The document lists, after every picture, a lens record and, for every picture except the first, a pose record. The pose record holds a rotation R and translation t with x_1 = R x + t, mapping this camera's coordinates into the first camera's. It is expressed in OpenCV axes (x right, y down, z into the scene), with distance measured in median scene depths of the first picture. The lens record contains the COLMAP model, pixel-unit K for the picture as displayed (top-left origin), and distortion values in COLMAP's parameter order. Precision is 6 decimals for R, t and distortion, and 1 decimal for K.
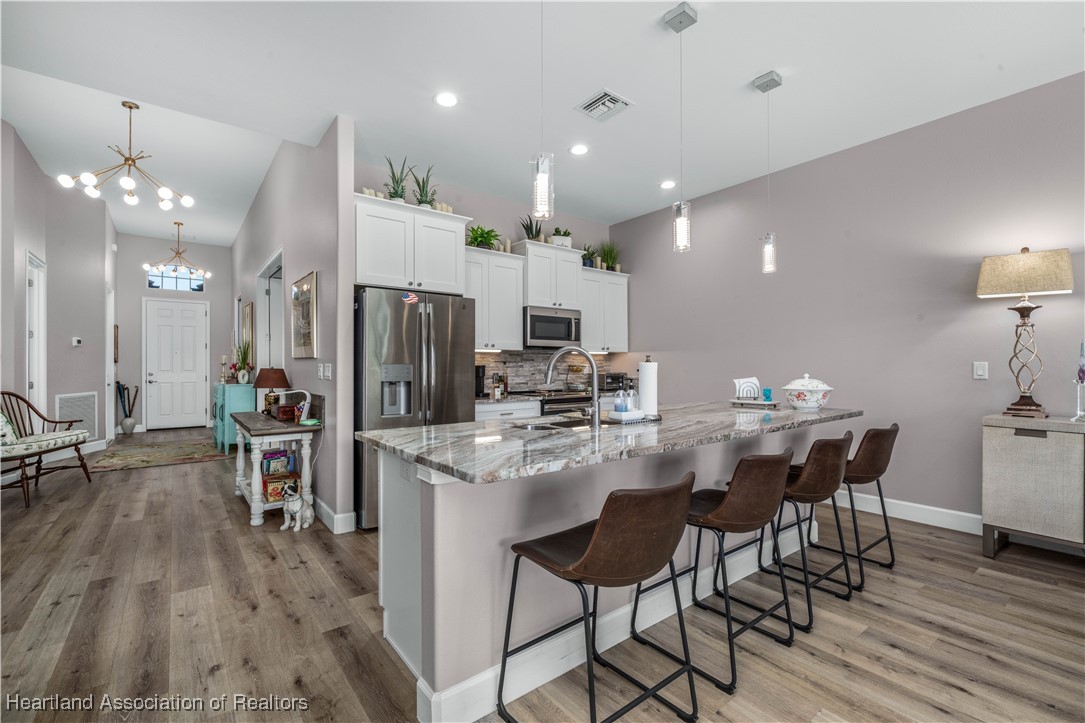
lens RADIAL K [[463.0, 0, 542.5], [0, 463.0, 361.5], [0, 0, 1]] dist [0.001036, 0.000203]
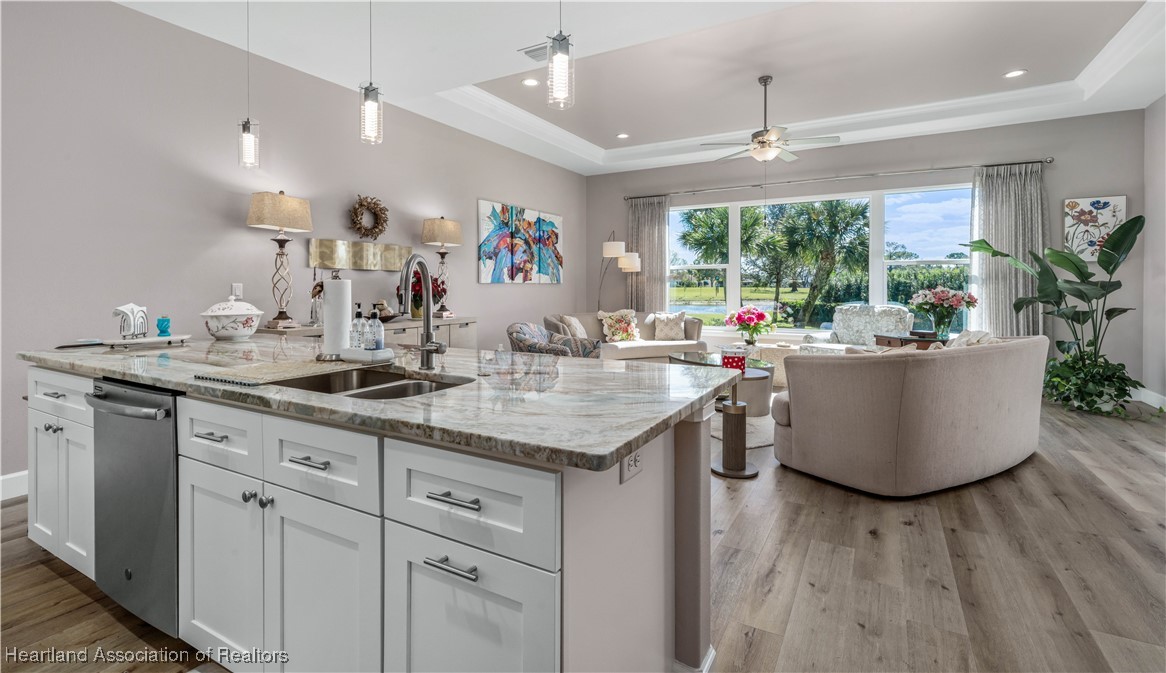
lens RADIAL K [[535.3, 0, 577.8], [0, 535.3, 289.0], [0, 0, 1]] dist [0.003299, 0.000218]
pose [[-0.374709, 0.000220, 0.927142, -0.574824], [-0.005232, 0.999984, -0.002351, 0.013972], [-0.927128, -0.005731, -0.374702, 0.795164]]
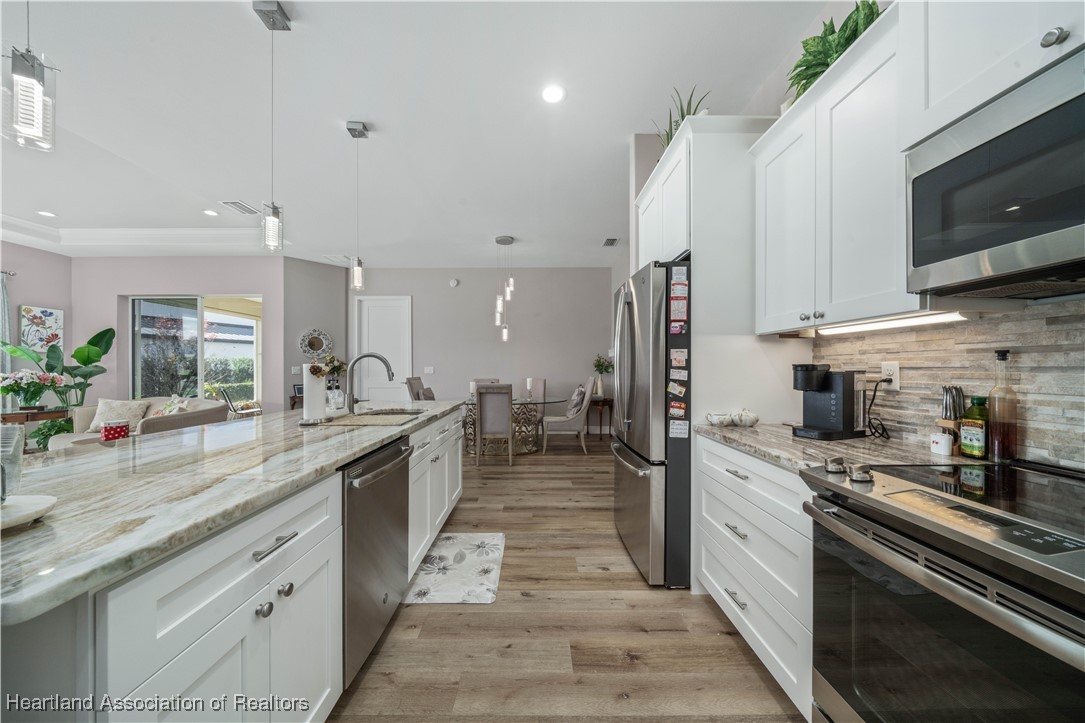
lens RADIAL K [[368.8, 0, 535.5], [0, 368.8, 366.9], [0, 0, 1]] dist [-0.005638, 0.000328]
pose [[-0.619164, 0.001644, -0.785260, 0.445451], [0.010653, 0.999923, -0.006307, 0.015194], [0.785190, -0.012270, -0.619134, 1.528225]]
